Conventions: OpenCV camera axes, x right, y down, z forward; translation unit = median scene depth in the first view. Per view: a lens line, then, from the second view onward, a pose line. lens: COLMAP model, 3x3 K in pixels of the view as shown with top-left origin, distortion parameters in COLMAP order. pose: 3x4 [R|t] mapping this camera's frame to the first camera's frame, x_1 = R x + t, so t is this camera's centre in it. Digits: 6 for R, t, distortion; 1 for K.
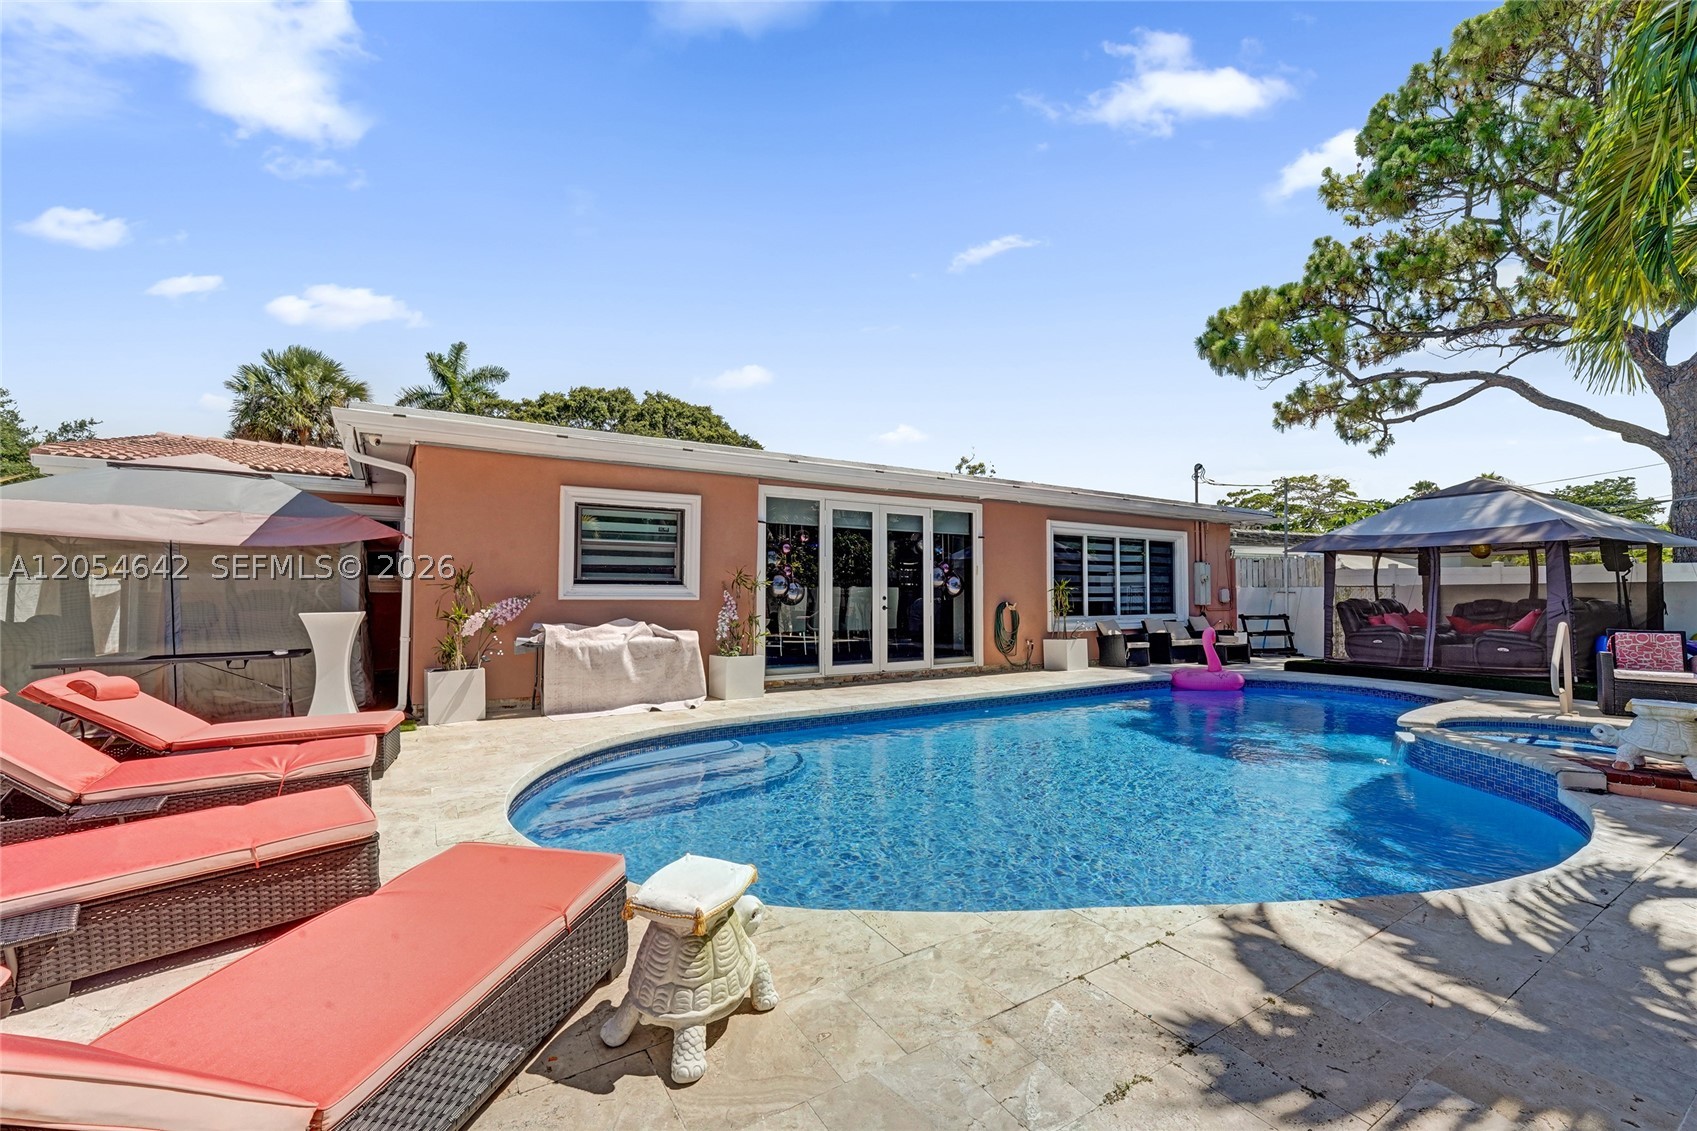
lens RADIAL K [[708.7, 0, 862.8], [0, 708.7, 564.9], [0, 0, 1]] dist [-0.029318, 0.002195]
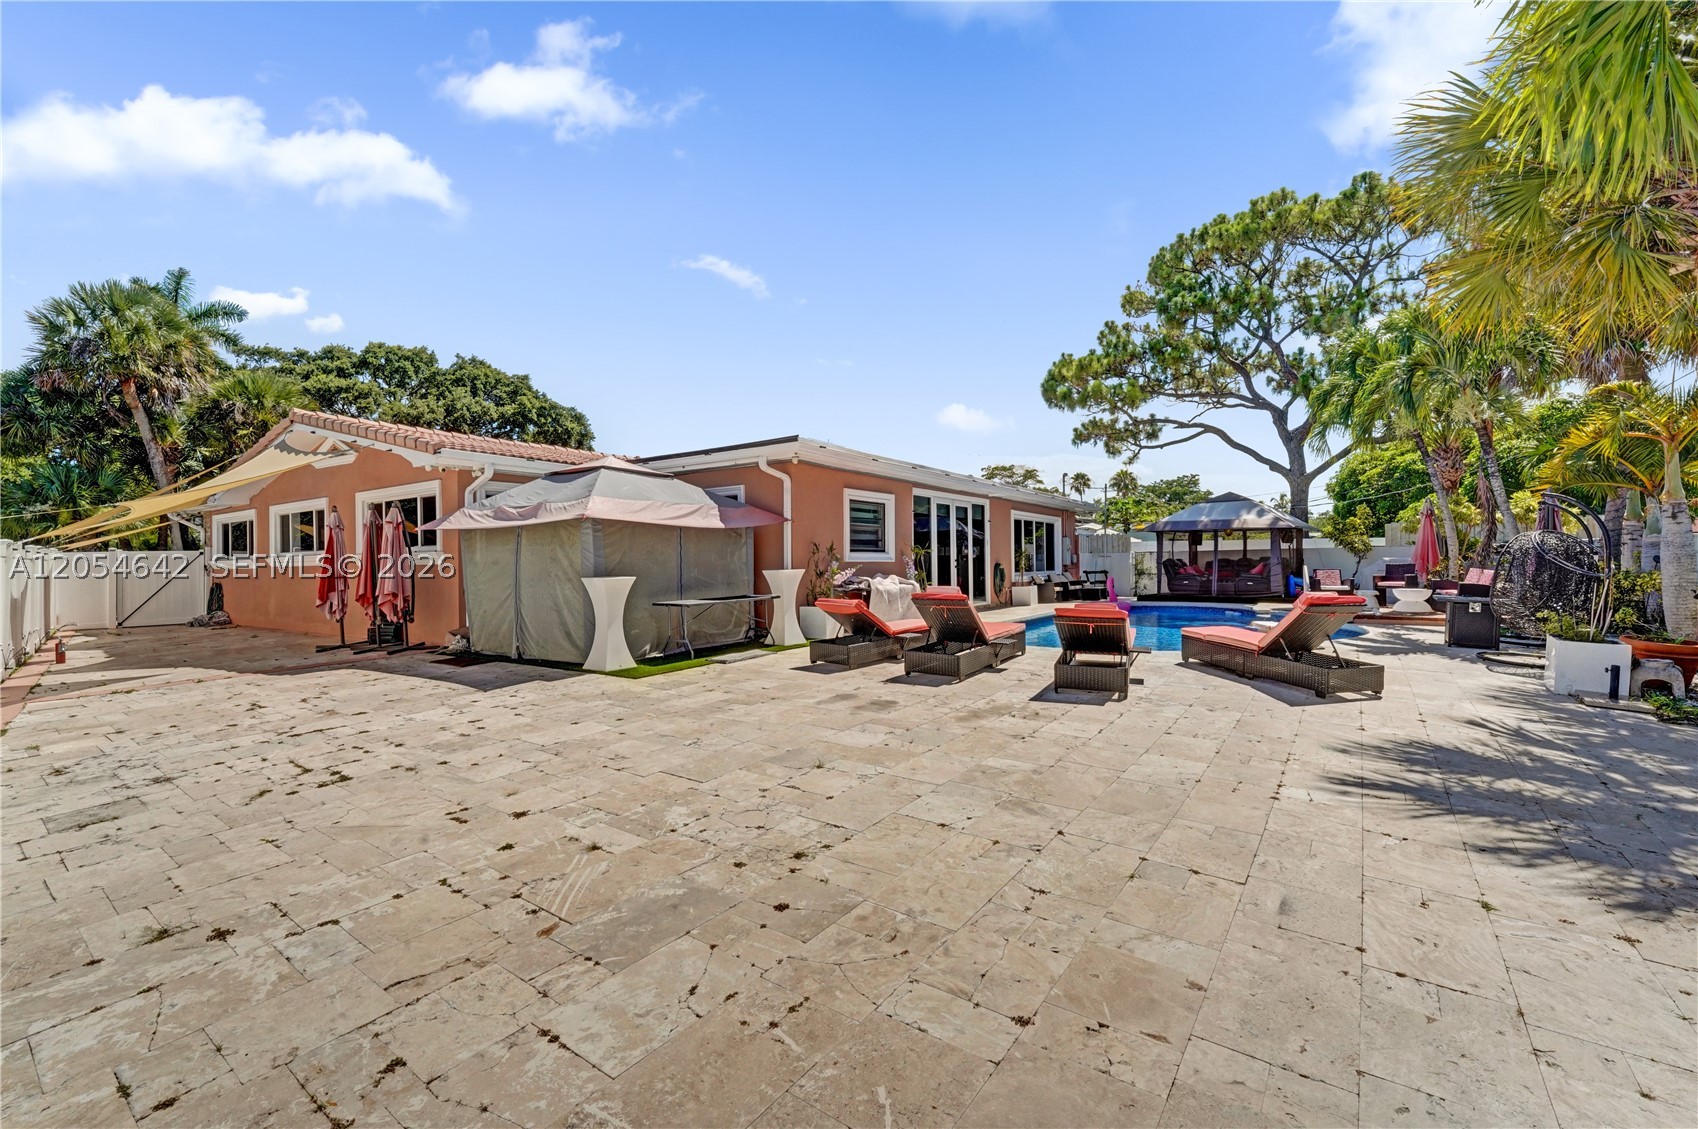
lens RADIAL K [[696.9, 0, 857.0], [0, 696.9, 559.4], [0, 0, 1]] dist [-0.023429, 0.000663]
pose [[0.921570, -0.010351, 0.388075, -0.632362], [-0.002336, 0.999479, 0.032205, -0.003669], [-0.388206, -0.030586, 0.921065, -0.271782]]
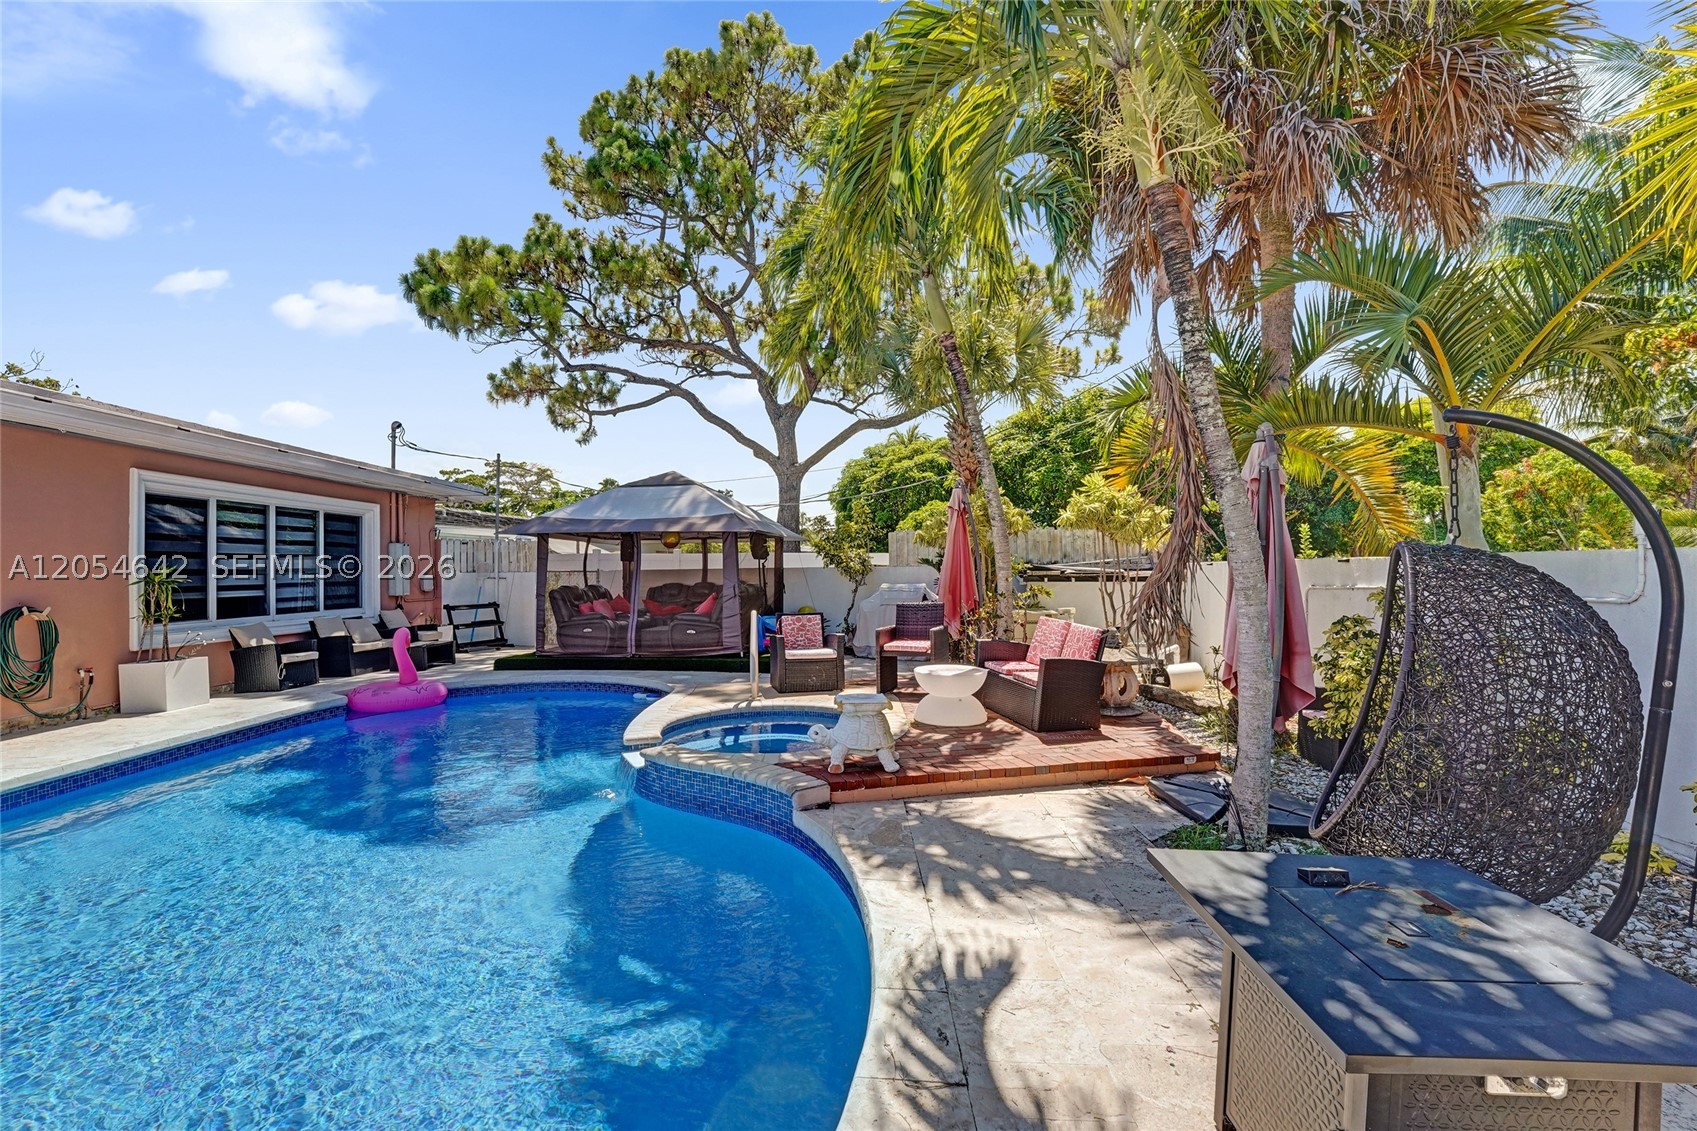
lens RADIAL K [[708.7, 0, 831.9], [0, 708.7, 559.9], [0, 0, 1]] dist [-0.029318, 0.002195]
pose [[0.550360, 0.004372, 0.834916, 0.094488], [-0.021243, 0.999736, 0.008768, -0.002431], [-0.834657, -0.022562, 0.550308, 0.158394]]
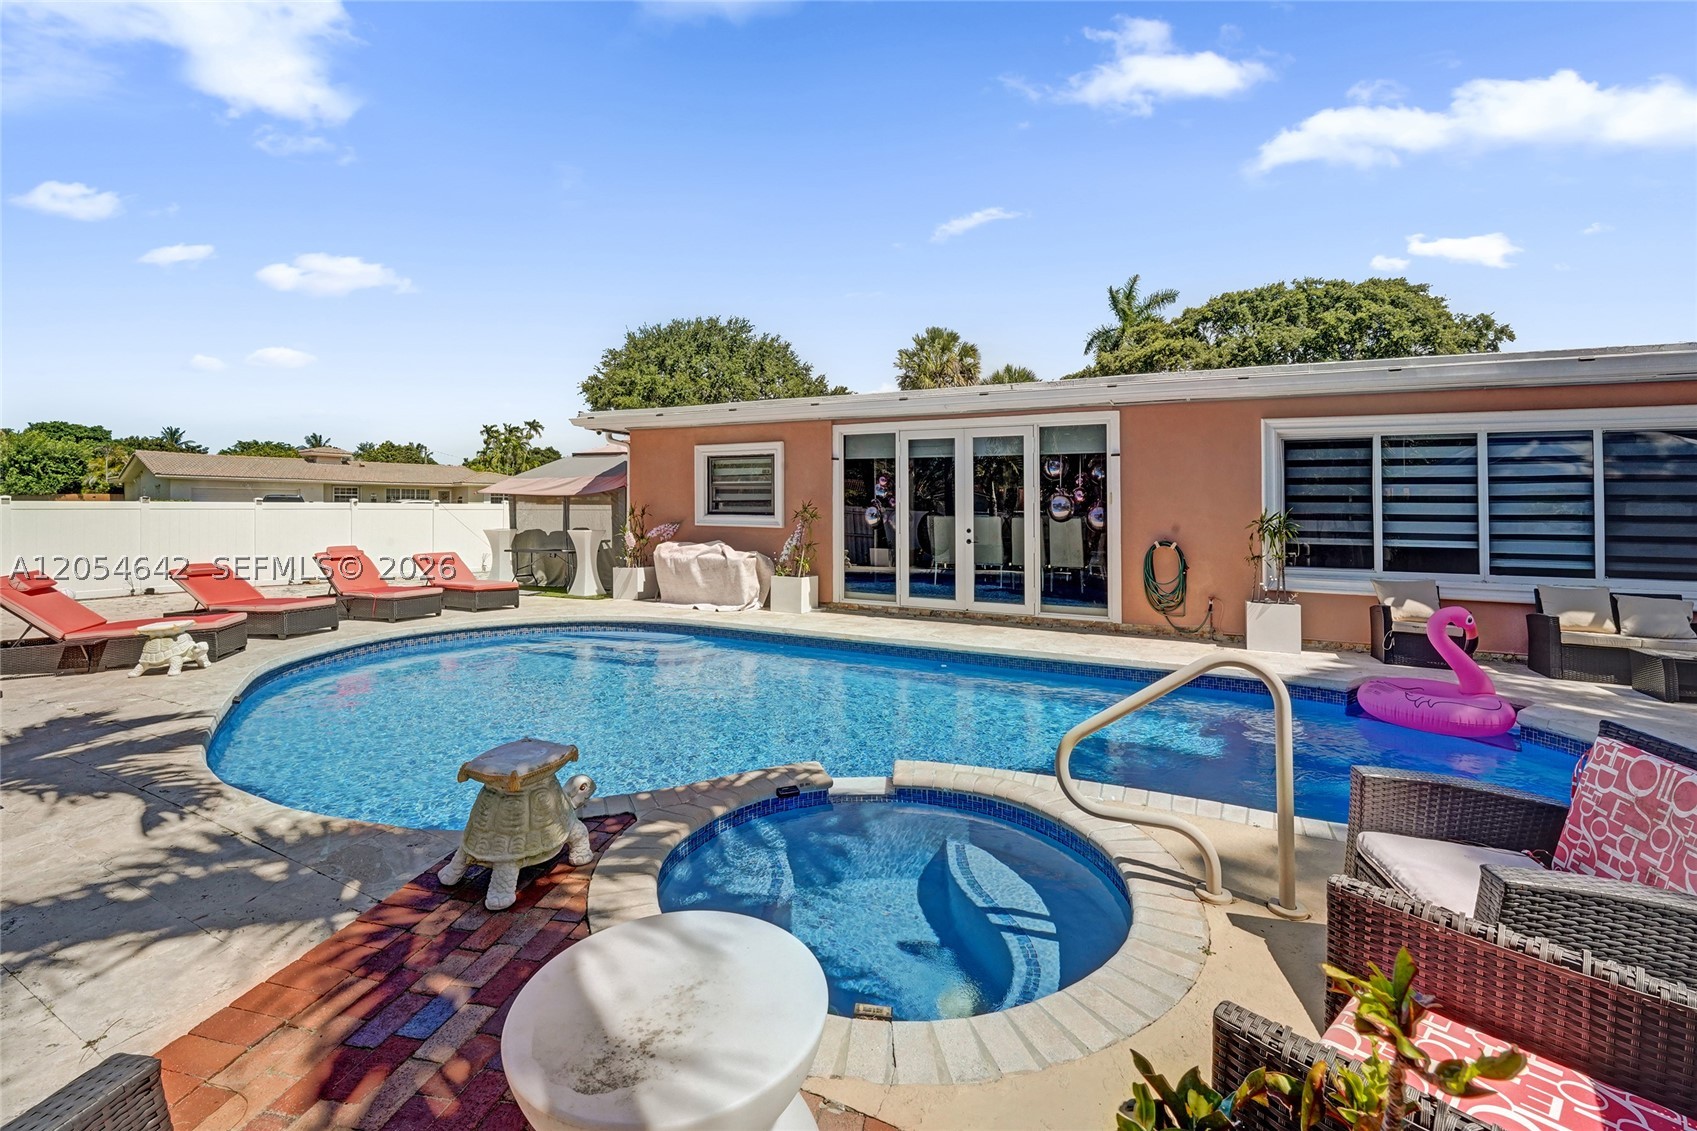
lens RADIAL K [[708.7, 0, 821.3], [0, 708.7, 502.7], [0, 0, 1]] dist [-0.029318, 0.002195]
pose [[0.513764, -0.003033, -0.857926, 0.595559], [0.025659, 0.999601, 0.011832, -0.004363], [0.857548, -0.028093, 0.513637, 0.304298]]
